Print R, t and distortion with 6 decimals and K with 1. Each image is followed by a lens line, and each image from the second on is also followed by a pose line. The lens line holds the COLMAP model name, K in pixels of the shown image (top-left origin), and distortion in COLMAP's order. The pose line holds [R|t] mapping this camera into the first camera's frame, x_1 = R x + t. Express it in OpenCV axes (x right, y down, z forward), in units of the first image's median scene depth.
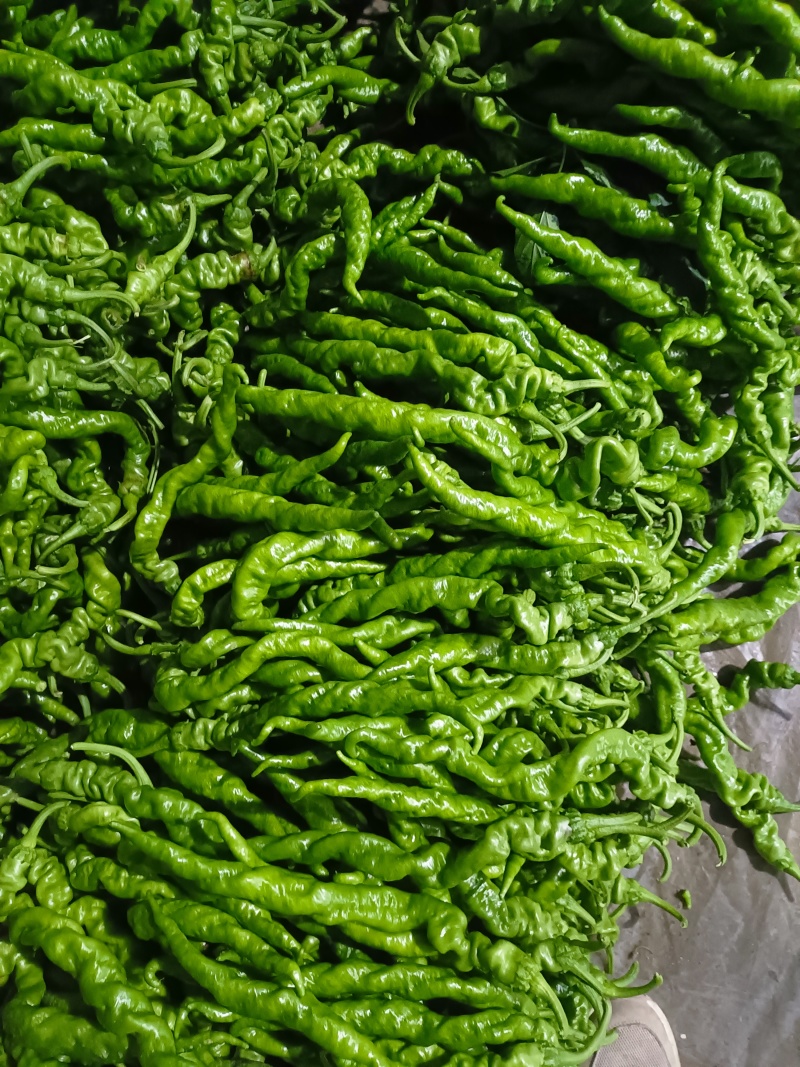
lens RADIAL K [[848.6, 0, 400.0], [0, 848.6, 533.5], [0, 0, 1]] dist [0.081043, -0.113029]
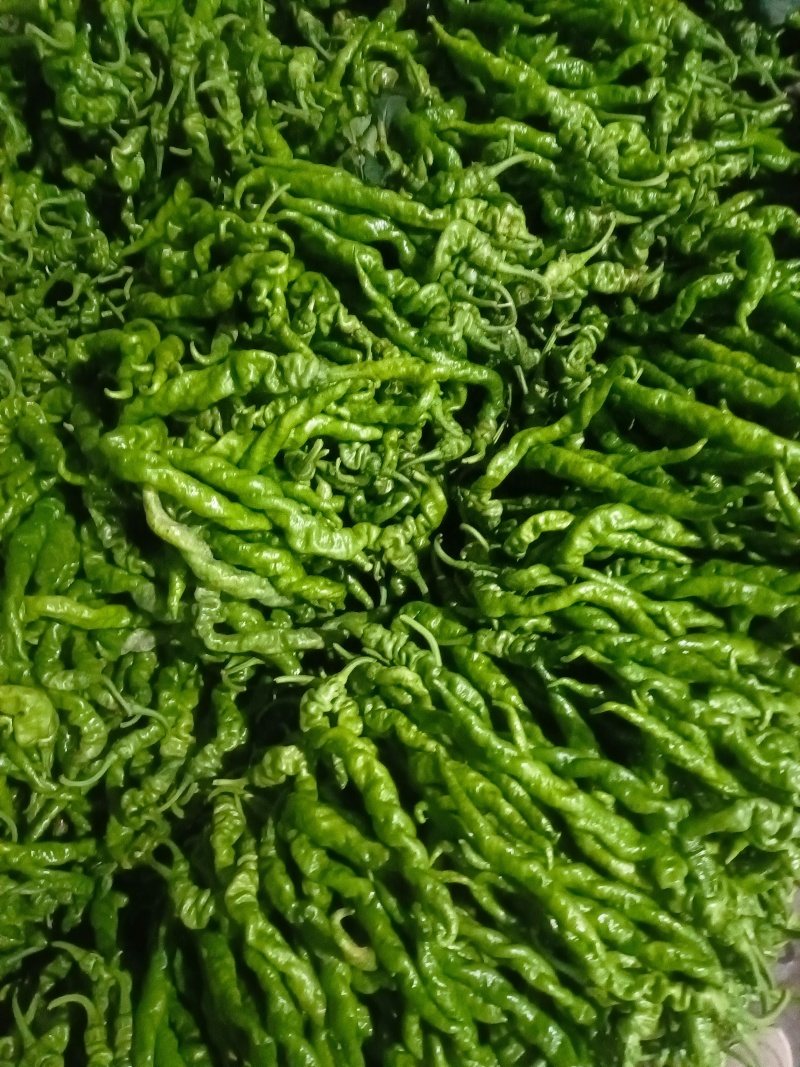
lens RADIAL K [[820.3, 0, 400.0], [0, 820.3, 533.5], [0, 0, 1]] dist [0.079763, -0.117838]
pose [[0.933854, 0.312122, -0.174630, -0.195814], [-0.315806, 0.948798, 0.007008, 0.115935], [0.167876, 0.048605, 0.984609, -0.153536]]
